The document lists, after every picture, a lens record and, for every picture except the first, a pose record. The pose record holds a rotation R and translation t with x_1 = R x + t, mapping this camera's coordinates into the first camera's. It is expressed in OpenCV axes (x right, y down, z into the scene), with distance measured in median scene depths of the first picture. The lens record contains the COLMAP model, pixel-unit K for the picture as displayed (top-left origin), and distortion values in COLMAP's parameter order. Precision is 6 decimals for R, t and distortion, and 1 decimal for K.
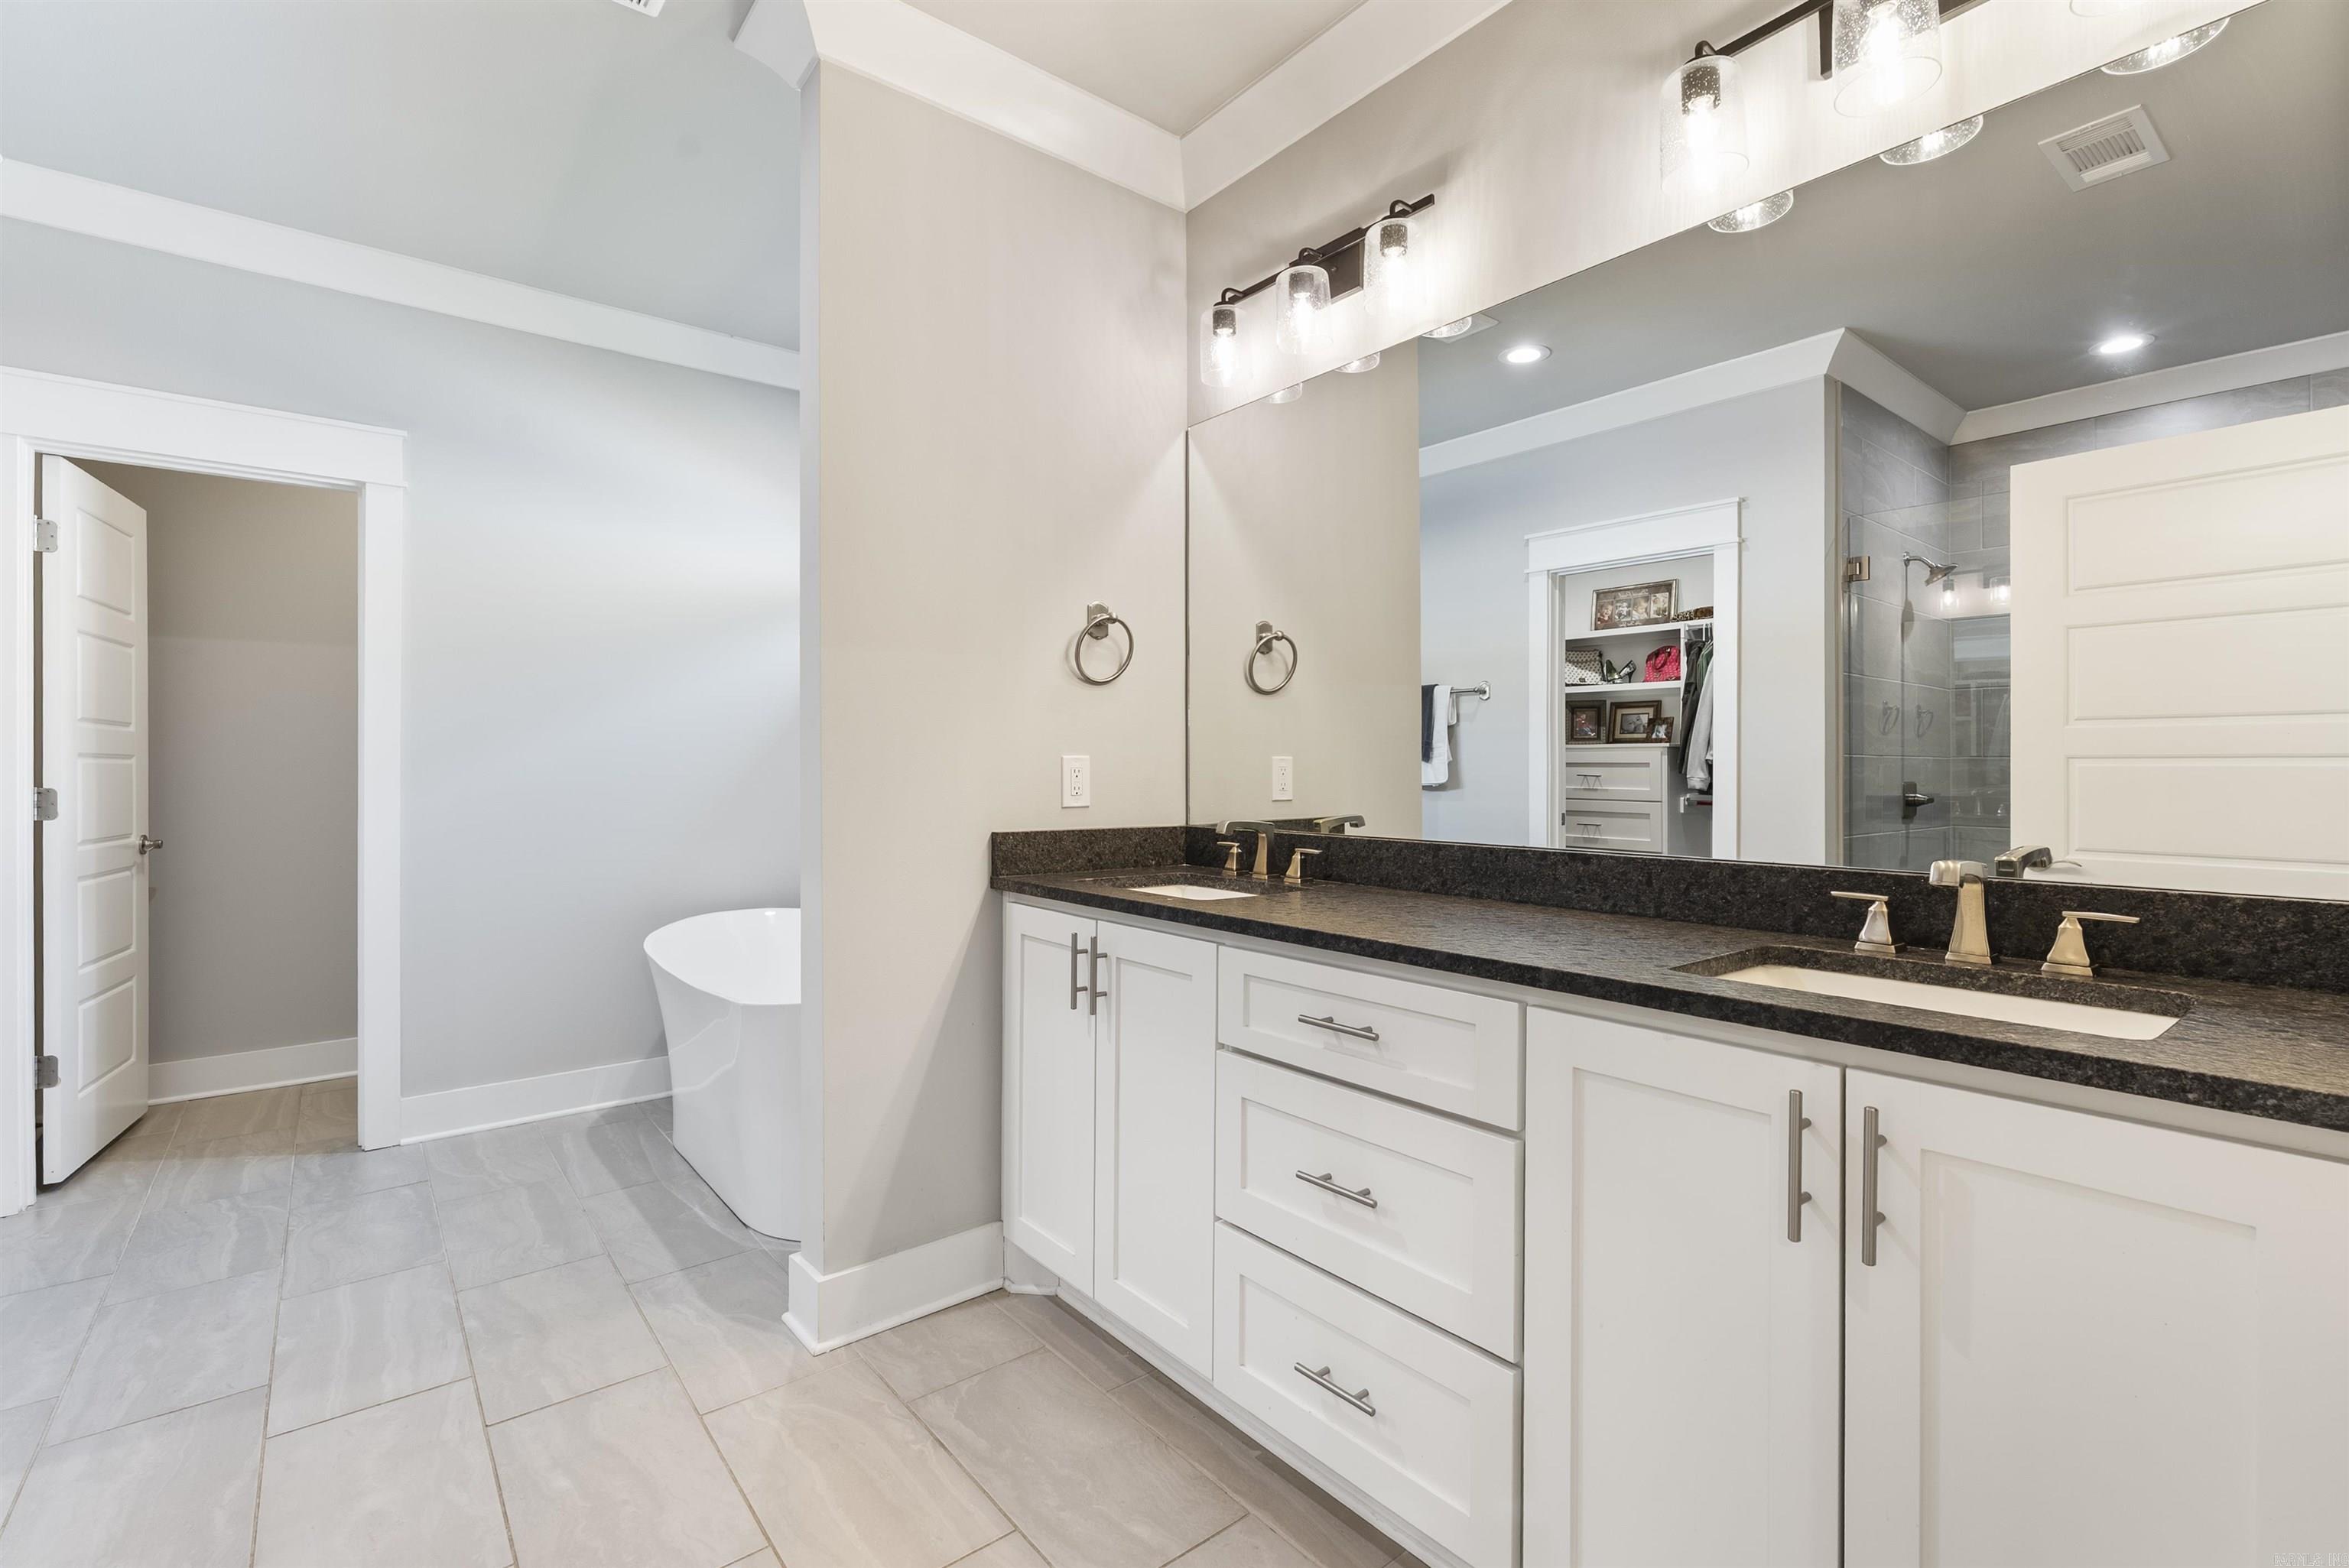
lens RADIAL K [[1032.0, 0, 1177.4], [0, 1032.0, 778.7], [0, 0, 1]] dist [-0.003031, -0.000188]
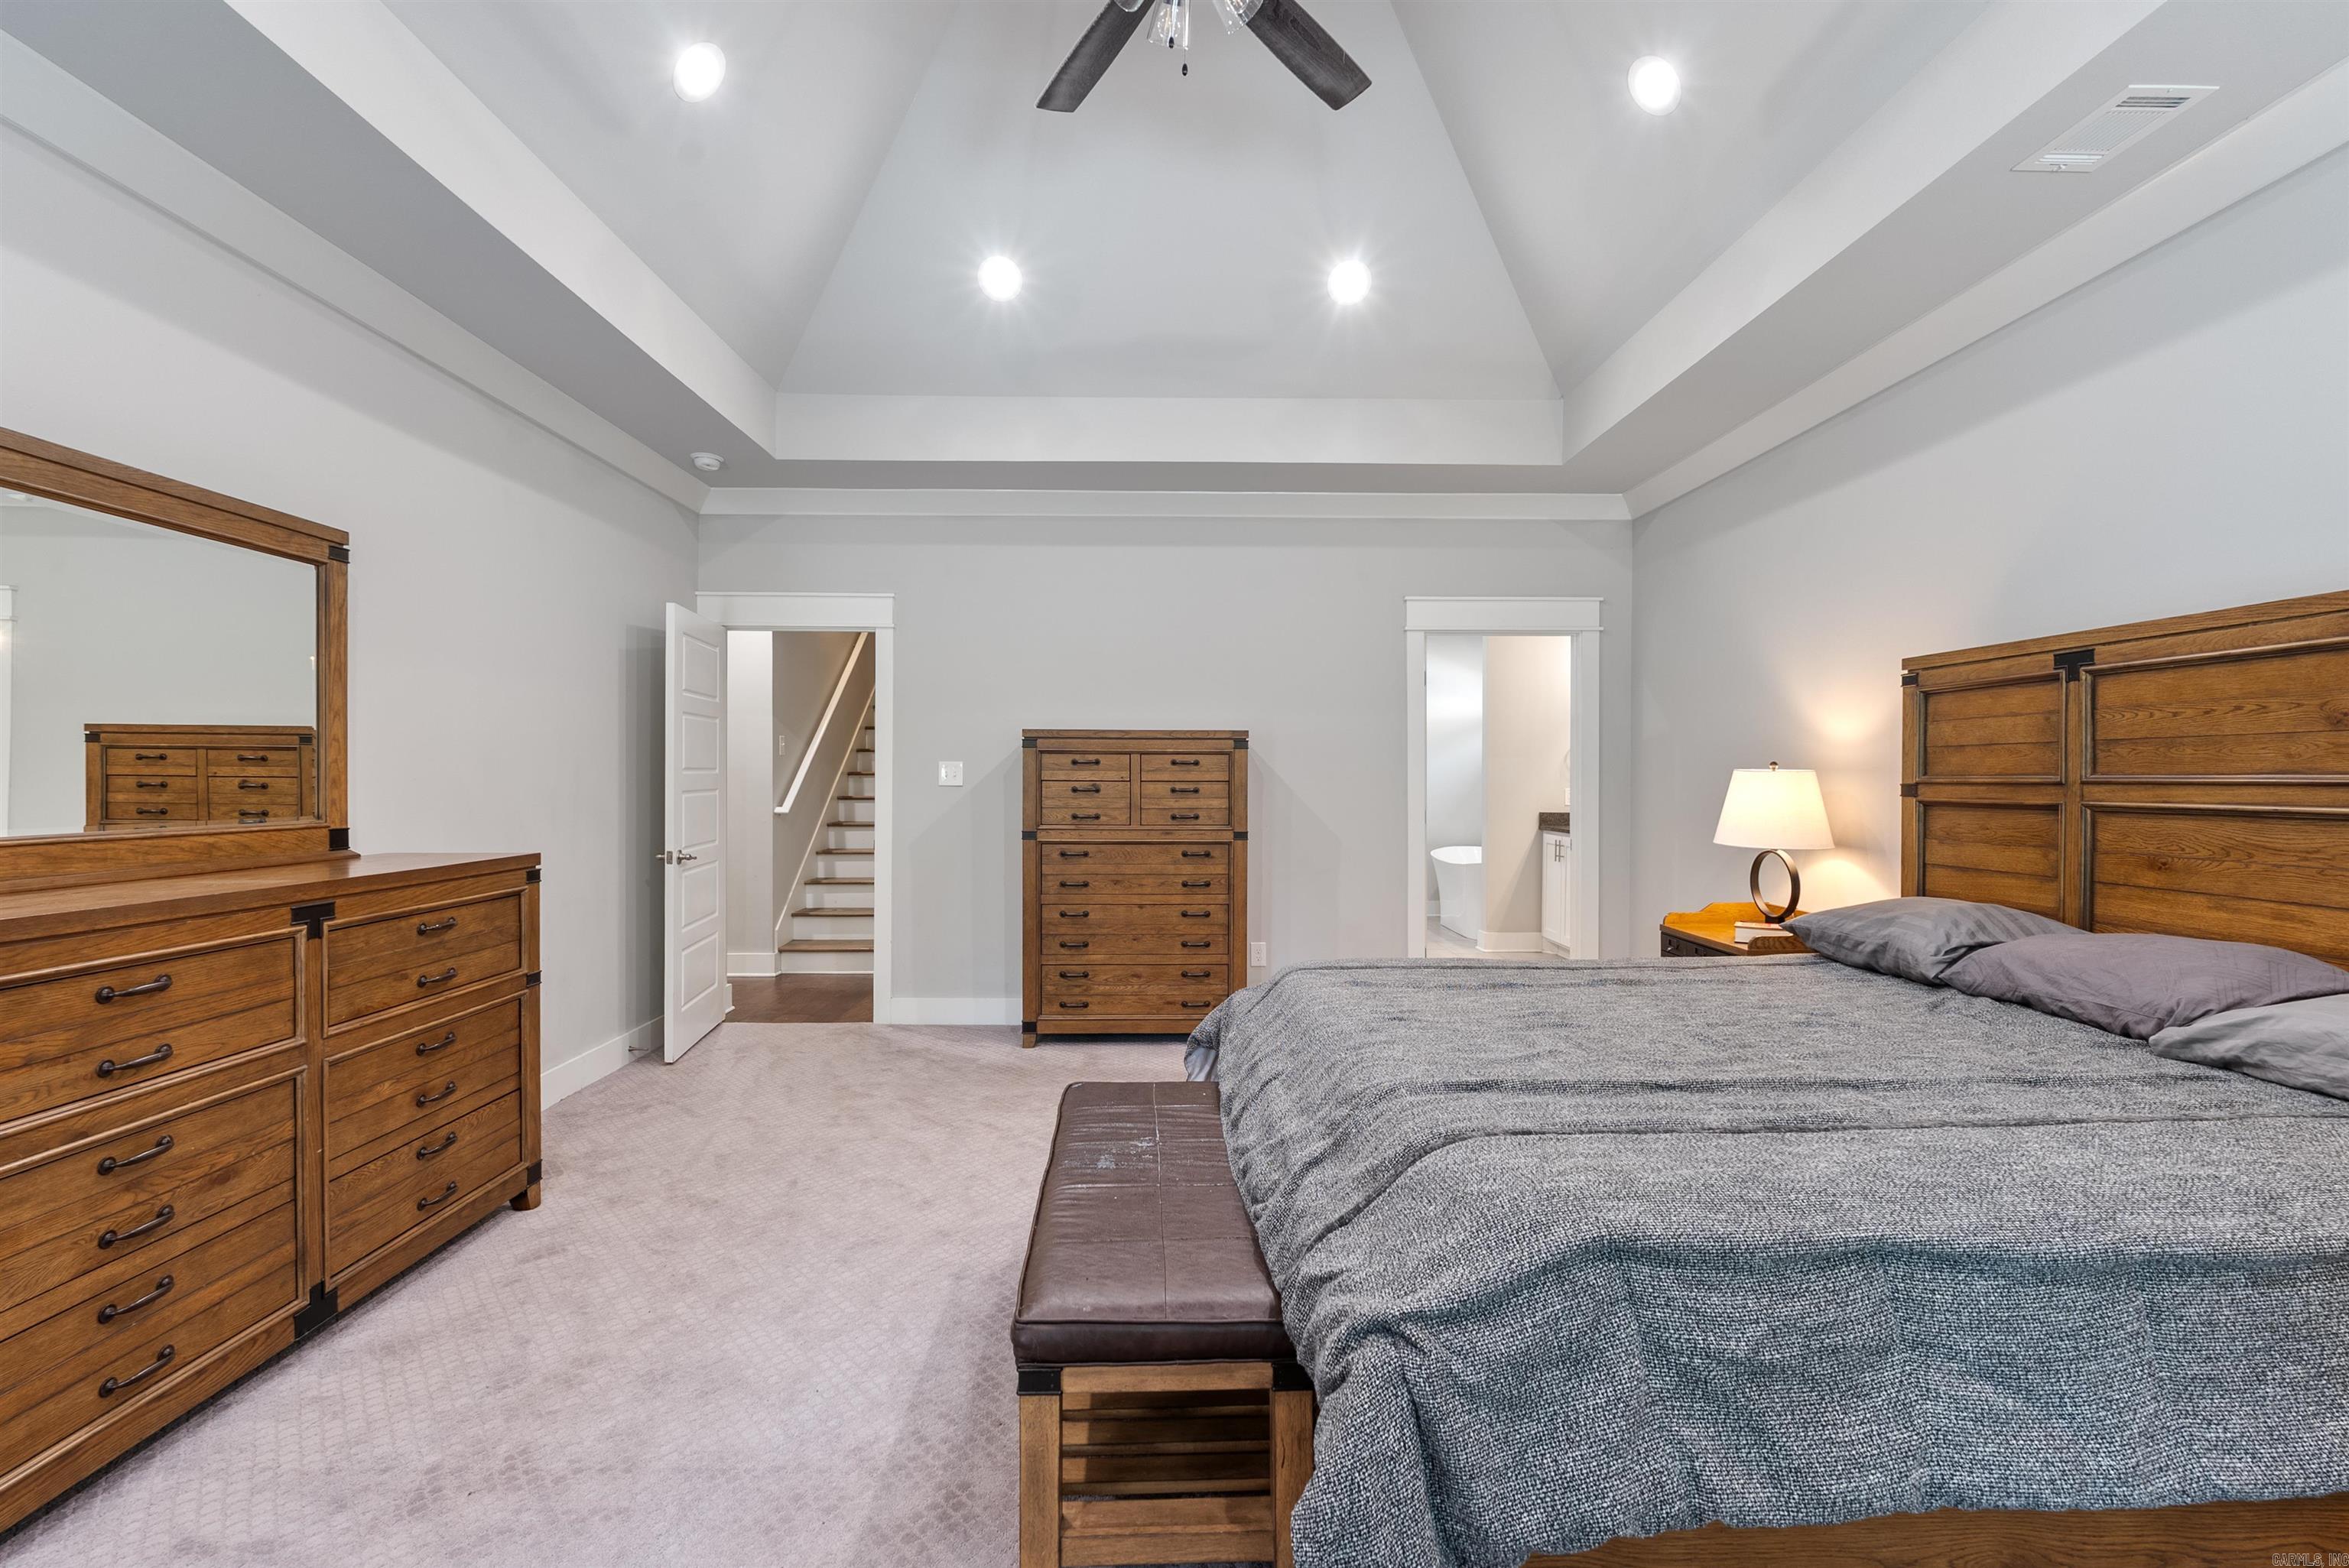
lens RADIAL K [[1032.0, 0, 1179.1], [0, 1032.0, 785.2], [0, 0, 1]] dist [-0.003031, -0.000188]
pose [[0.800415, 0.005848, -0.599418, 0.877746], [-0.007589, 0.999971, -0.000378, -0.023719], [0.599398, 0.004852, 0.800436, -2.336339]]
